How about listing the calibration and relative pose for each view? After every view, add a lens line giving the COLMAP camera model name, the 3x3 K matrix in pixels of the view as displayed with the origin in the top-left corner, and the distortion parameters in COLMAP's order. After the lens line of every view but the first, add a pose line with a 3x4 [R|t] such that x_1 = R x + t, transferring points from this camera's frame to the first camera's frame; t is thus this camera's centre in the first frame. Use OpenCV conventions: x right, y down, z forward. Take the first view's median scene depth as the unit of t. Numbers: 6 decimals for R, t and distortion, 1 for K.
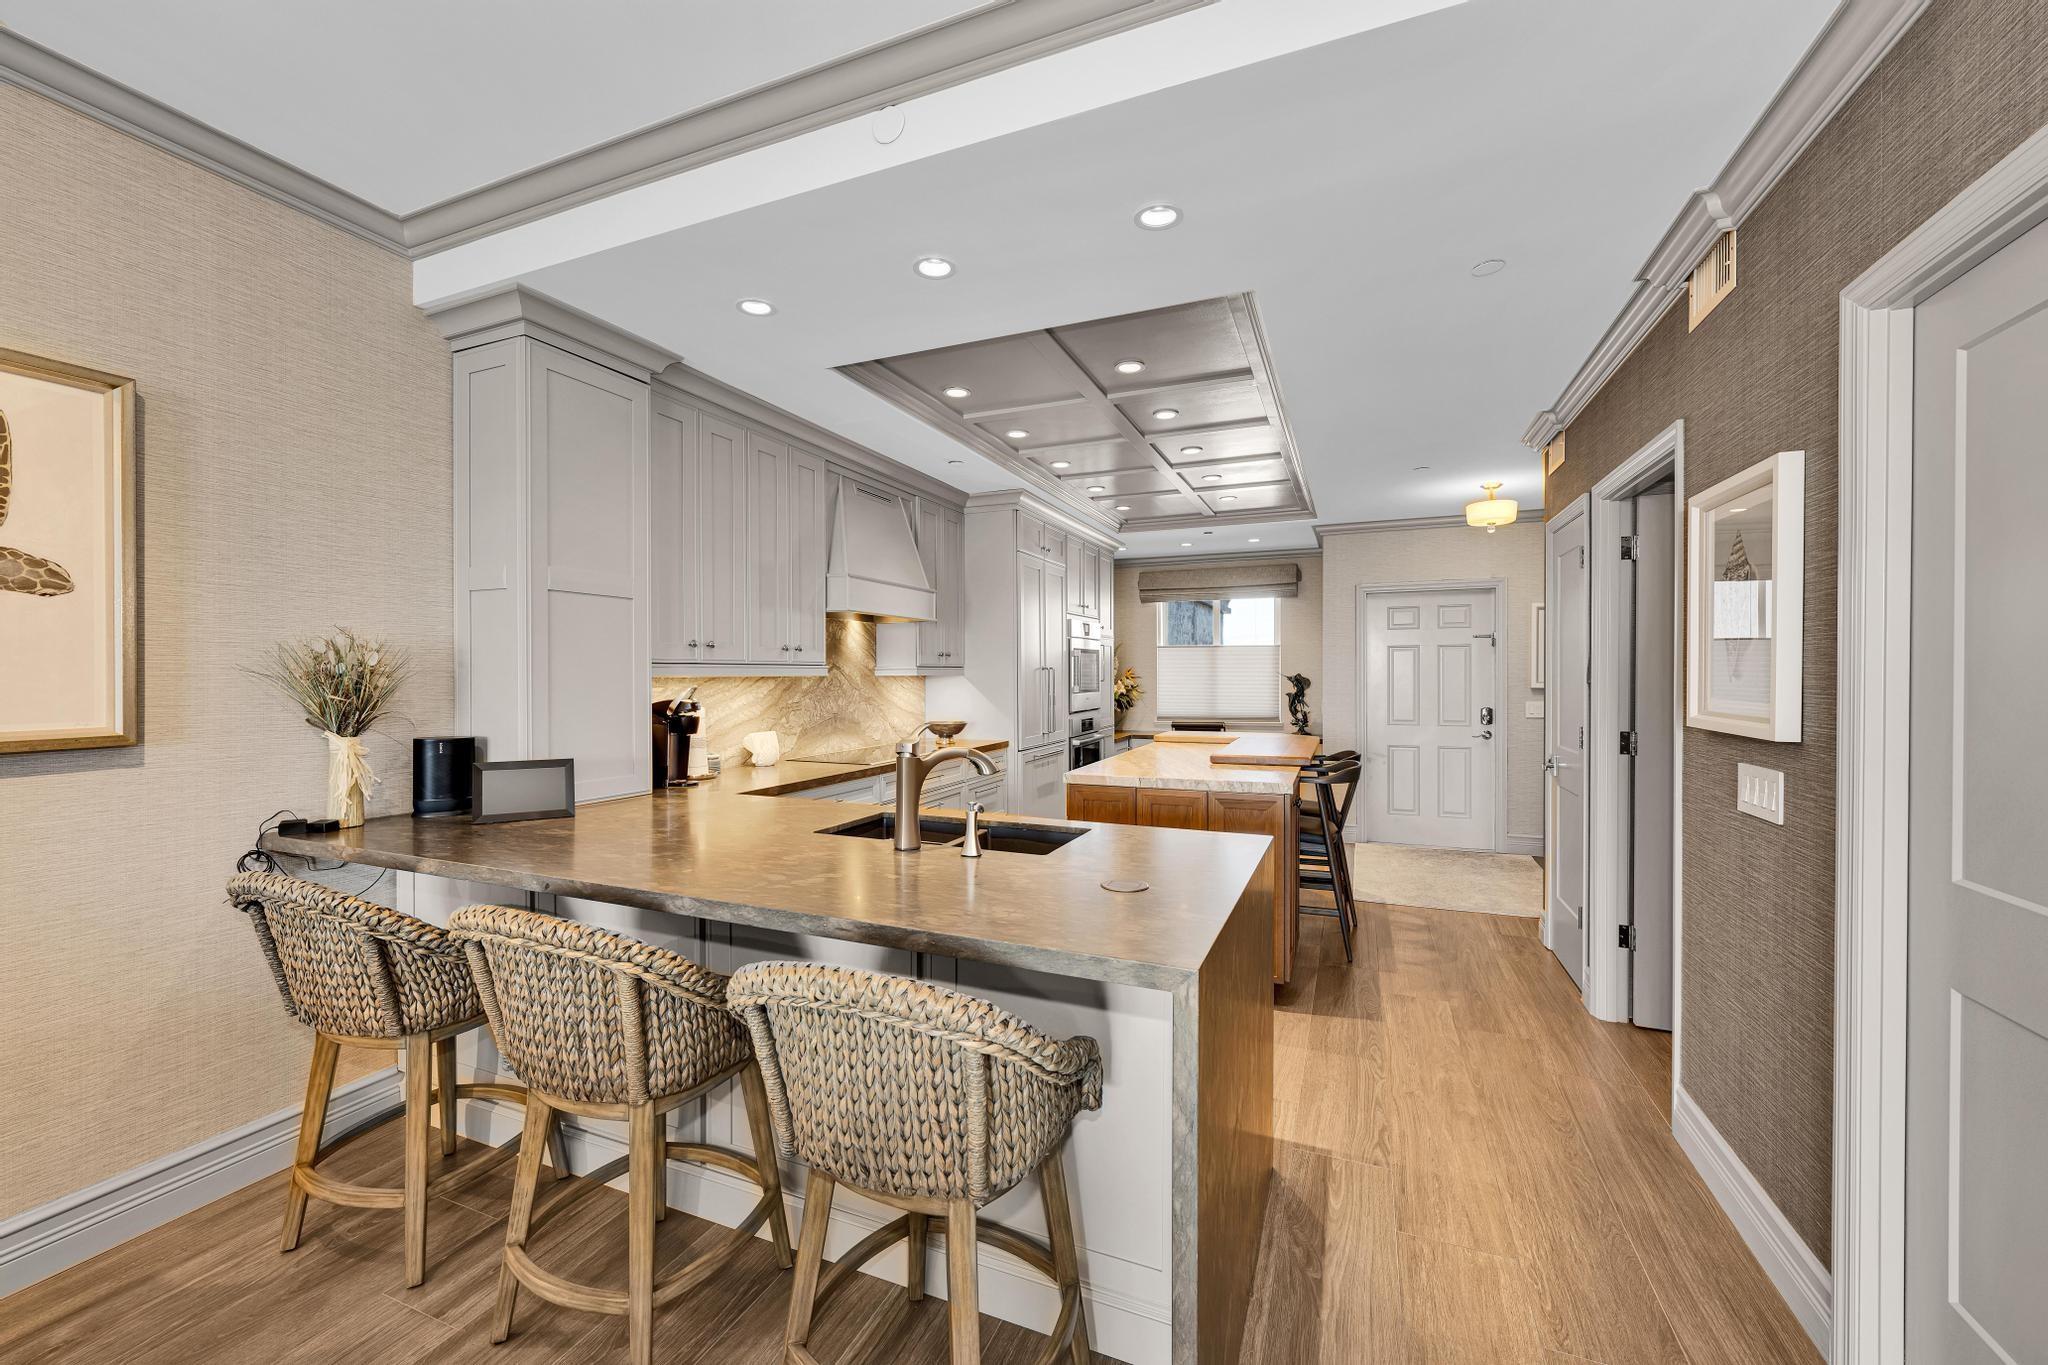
lens RADIAL K [[819.4, 0, 1018.7], [0, 819.4, 683.3], [0, 0, 1]] dist [-0.000245, -0.000348]
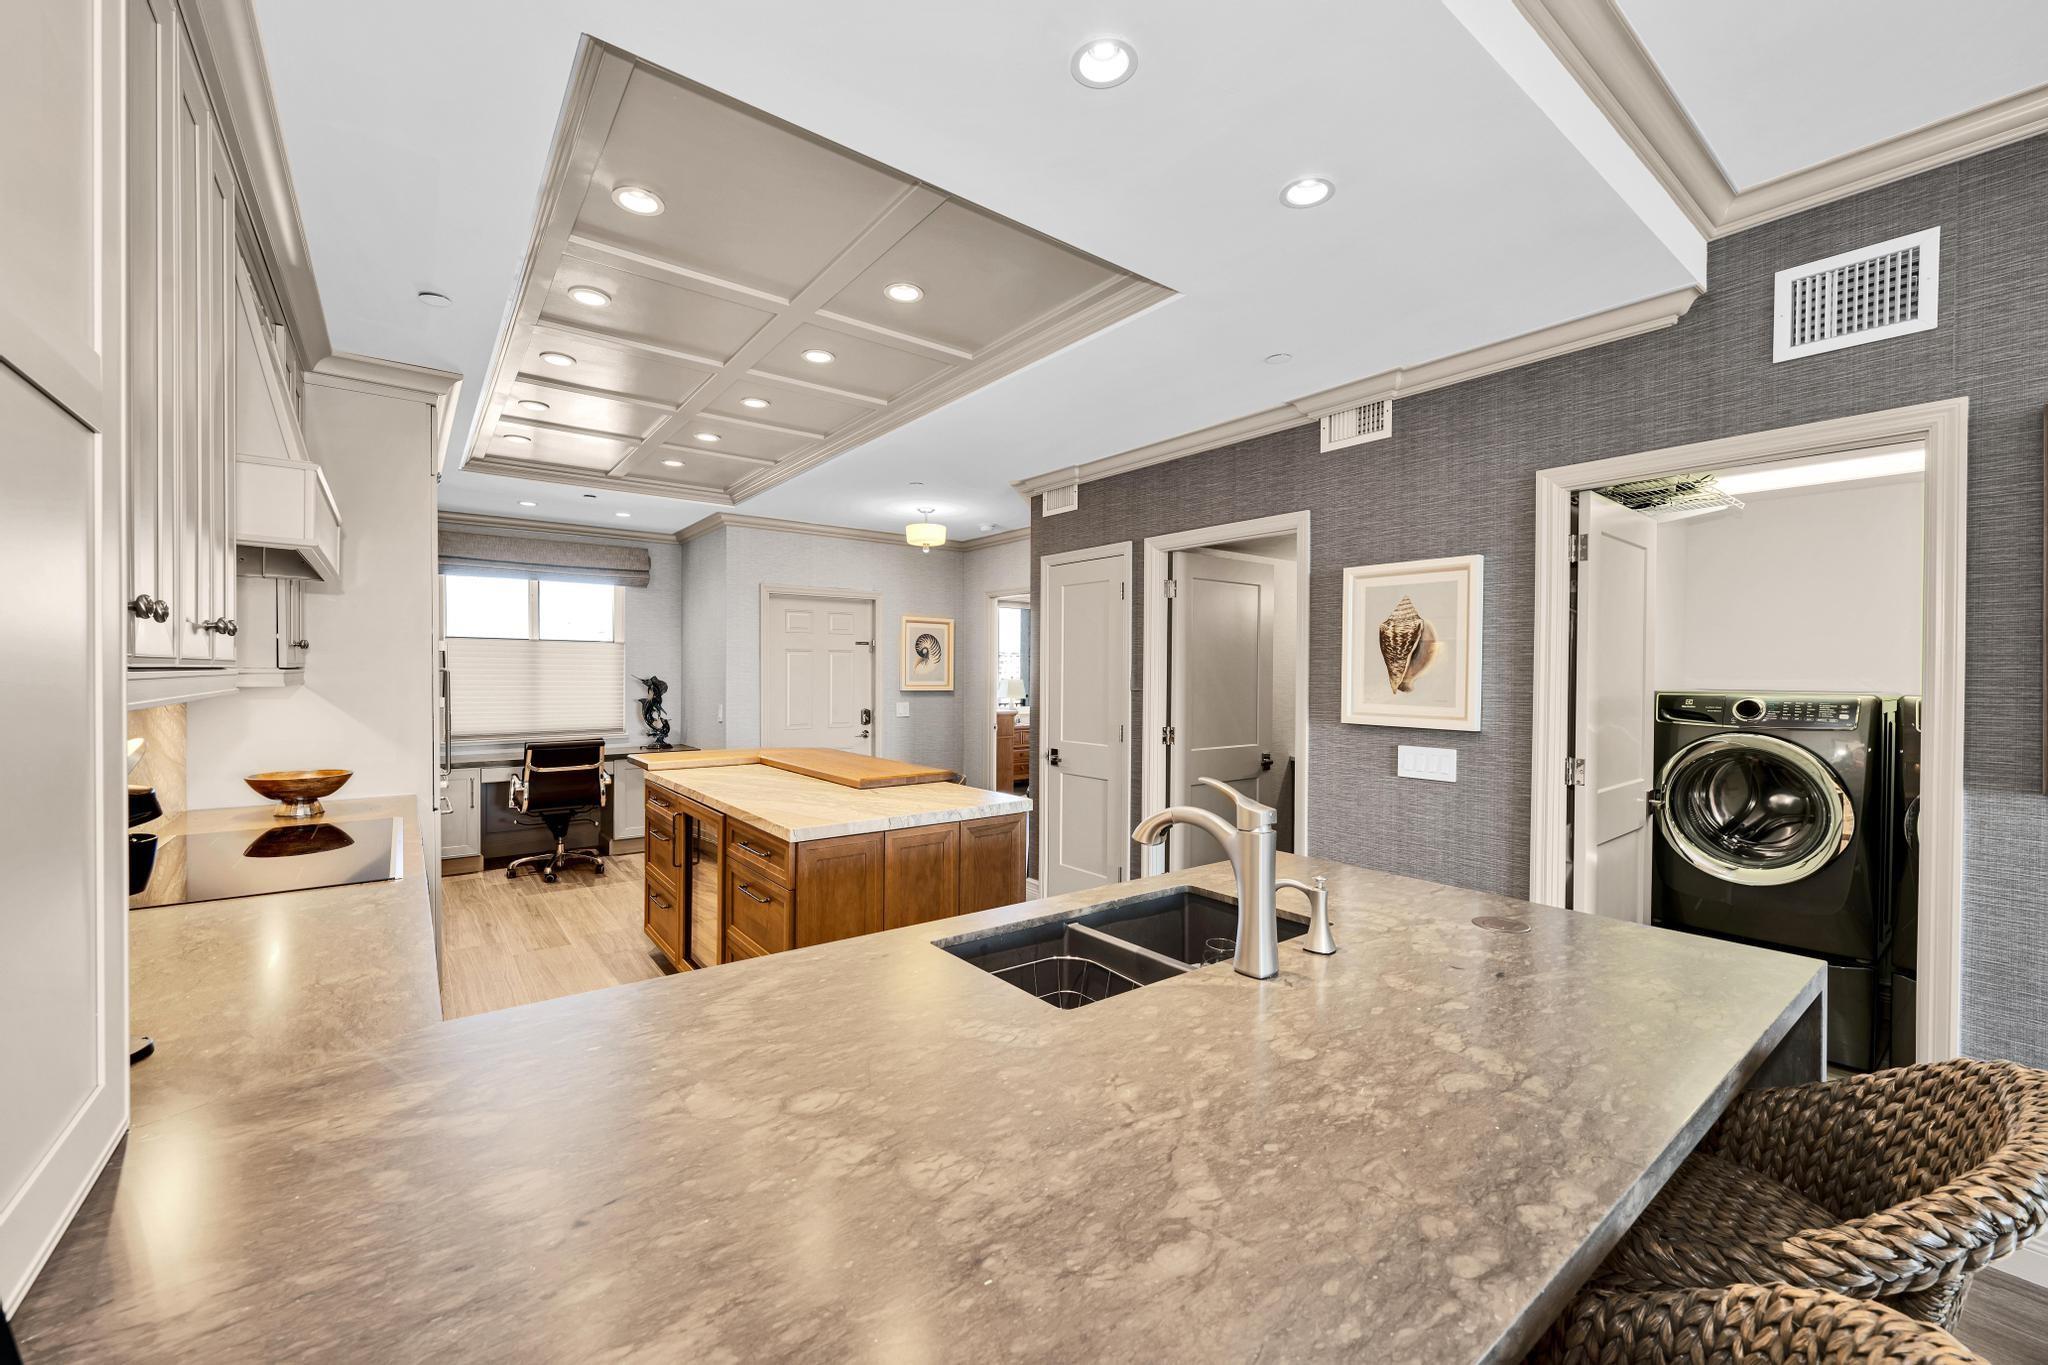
lens RADIAL K [[819.4, 0, 1018.7], [0, 819.4, 683.3], [0, 0, 1]] dist [-0.000245, -0.000348]
pose [[0.485257, -0.004883, 0.874358, -0.279655], [0.001602, 0.999988, 0.004696, -0.009634], [-0.874370, -0.000878, 0.485259, 0.296168]]
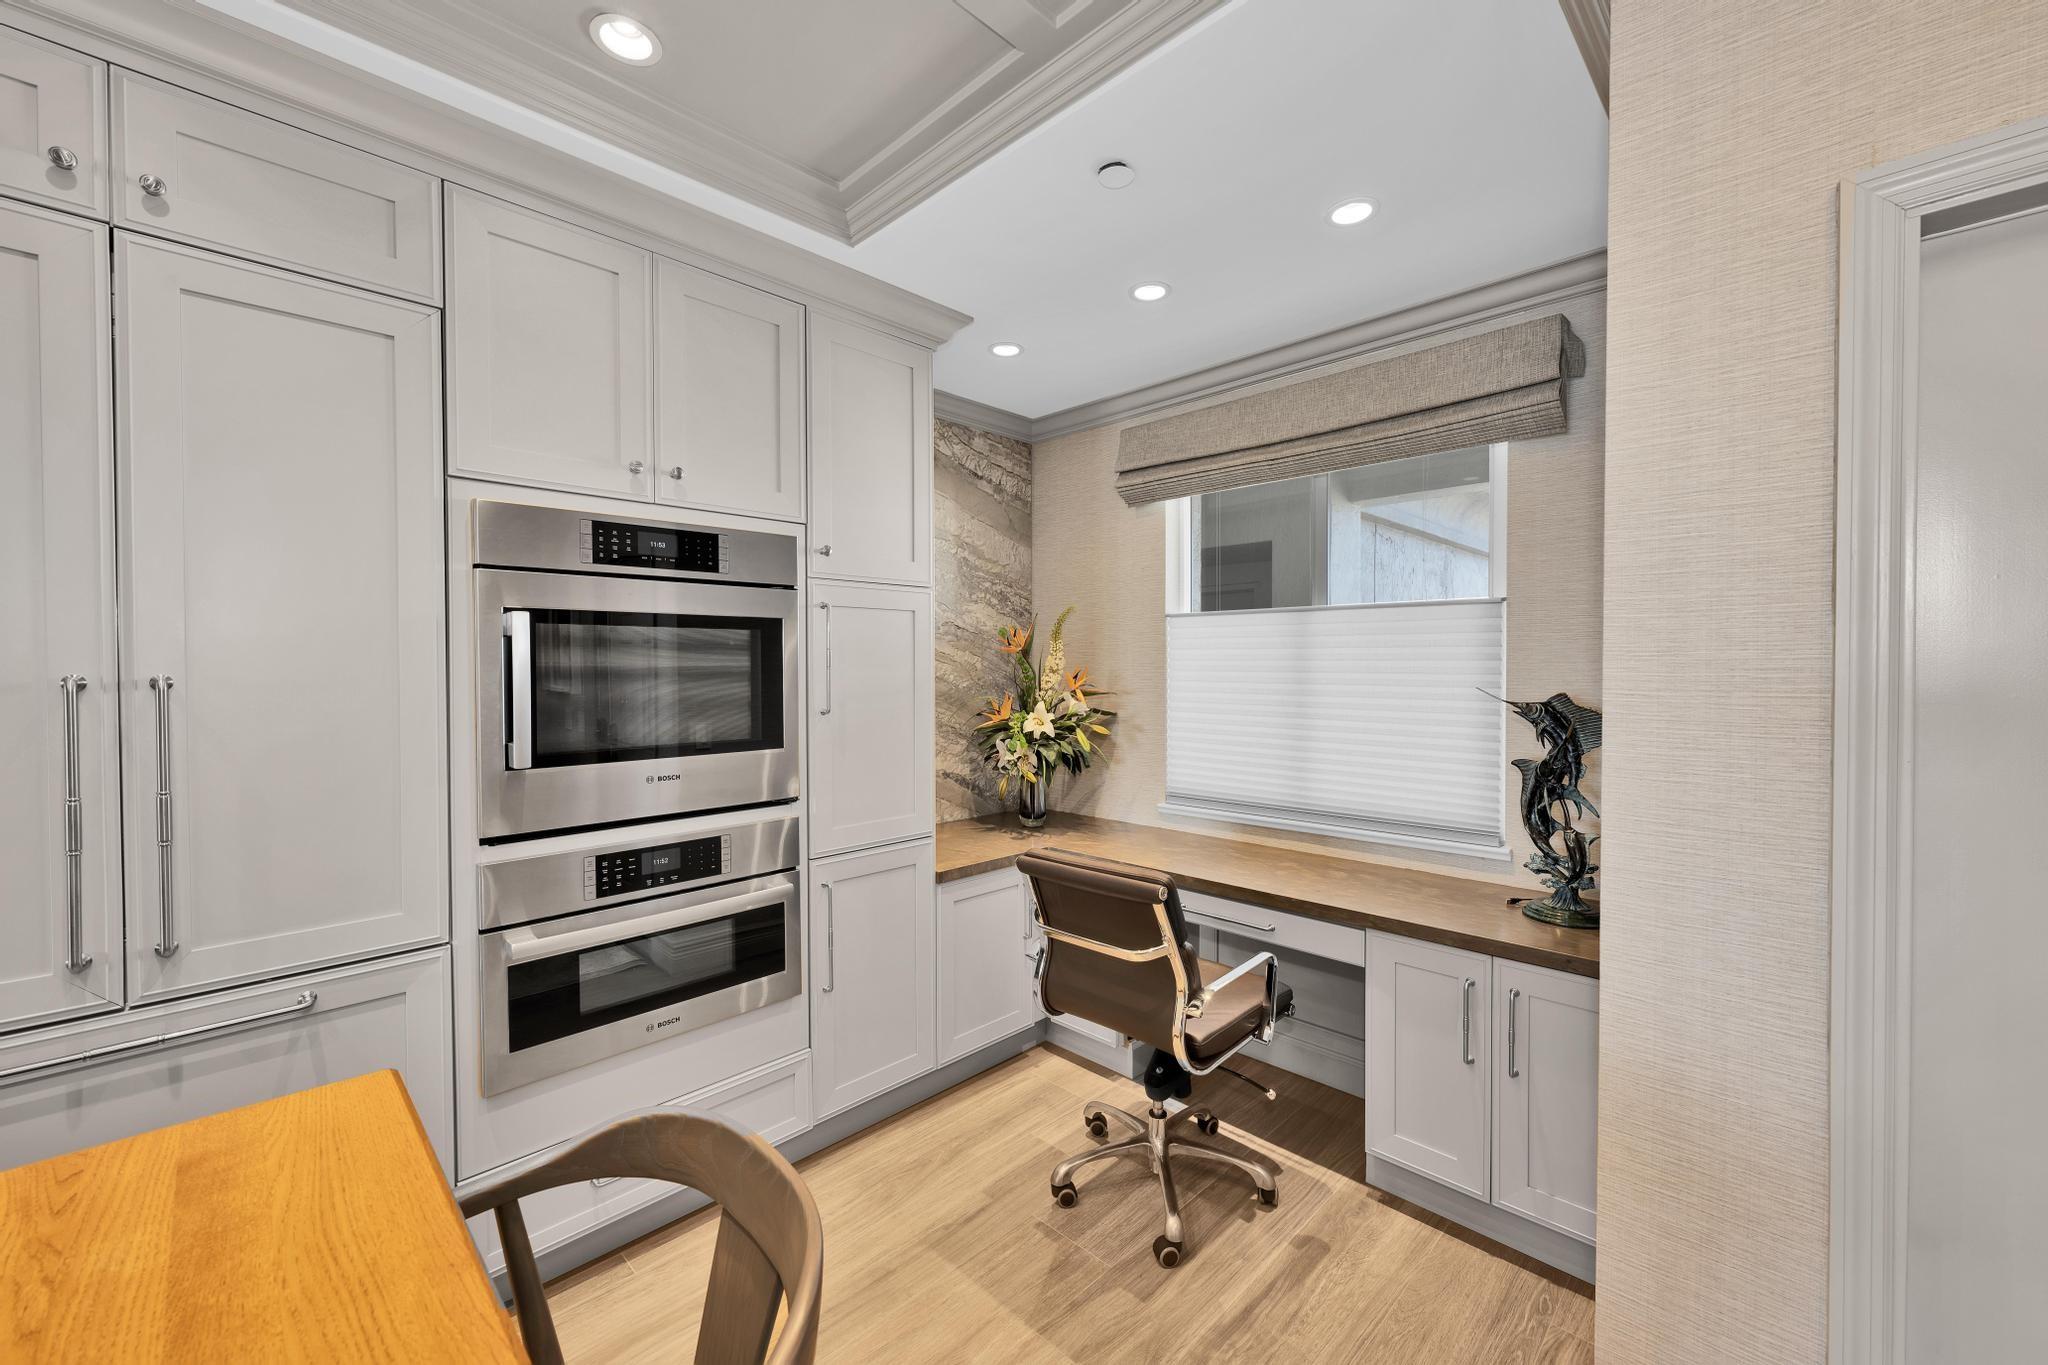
lens RADIAL K [[819.4, 0, 1018.7], [0, 819.4, 683.3], [0, 0, 1]] dist [-0.000245, -0.000348]
pose [[0.926098, 0.005276, -0.377246, 0.336757], [-0.001039, 0.999934, 0.011433, -0.021940], [0.377281, -0.010196, 0.926043, 0.818743]]
